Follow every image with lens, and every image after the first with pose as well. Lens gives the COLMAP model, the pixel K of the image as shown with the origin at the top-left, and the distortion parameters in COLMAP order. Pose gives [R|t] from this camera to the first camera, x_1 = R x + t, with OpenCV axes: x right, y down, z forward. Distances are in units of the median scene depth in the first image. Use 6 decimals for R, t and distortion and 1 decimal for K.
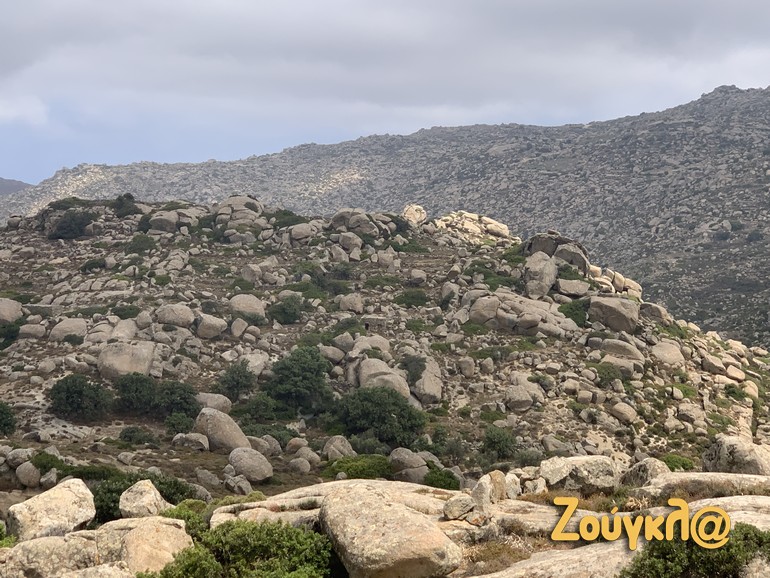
lens RADIAL K [[1684.0, 0, 382.4], [0, 1684.0, 286.7], [0, 0, 1]] dist [0.035456, 0.000000]
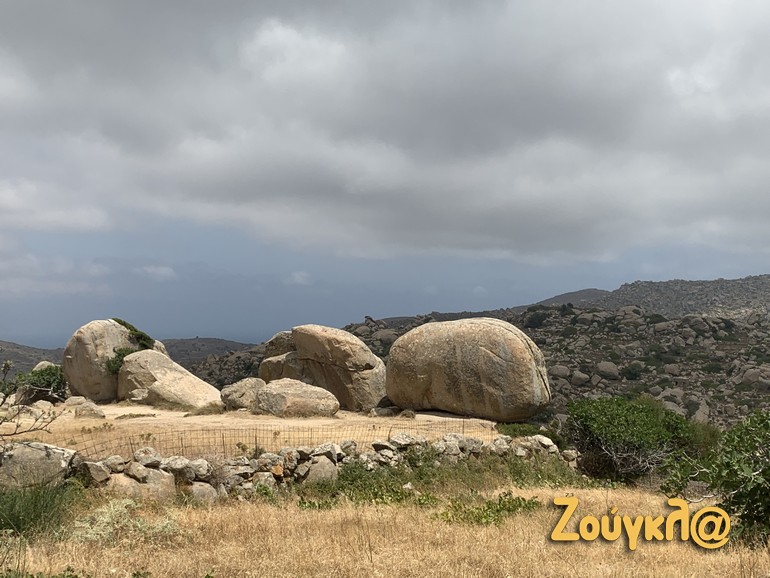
lens RADIAL K [[1019.3, 0, 383.5], [0, 1019.3, 288.6], [0, 0, 1]] dist [0.070028, 0.000000]
pose [[0.908613, 0.008321, -0.417555, 0.157344], [-0.035036, 0.997796, -0.056354, -0.003356], [0.416166, 0.065833, 0.906902, -0.087512]]
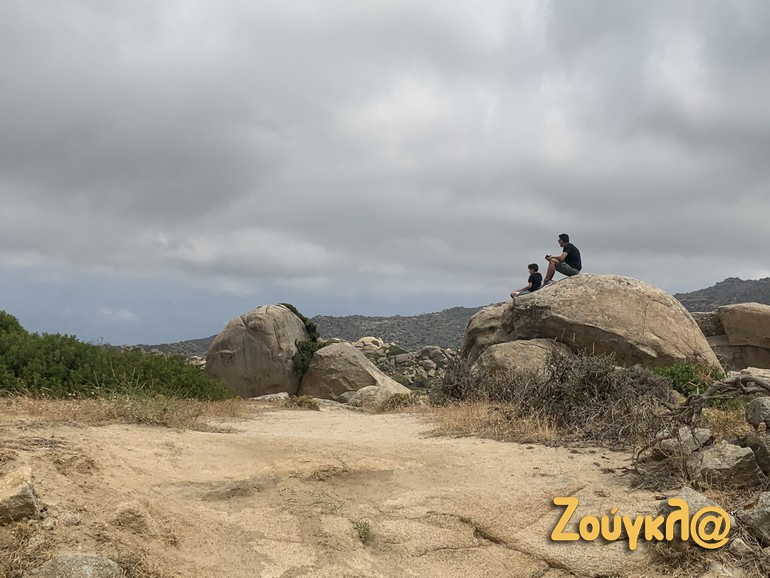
lens RADIAL K [[1065.5, 0, 385.0], [0, 1065.5, 289.4], [0, 0, 1]] dist [0.135383, 0.000000]
pose [[0.992627, 0.027075, -0.118145, 0.072110], [-0.038812, 0.994409, -0.098205, 0.005200], [0.114826, 0.102066, 0.988128, -0.087974]]
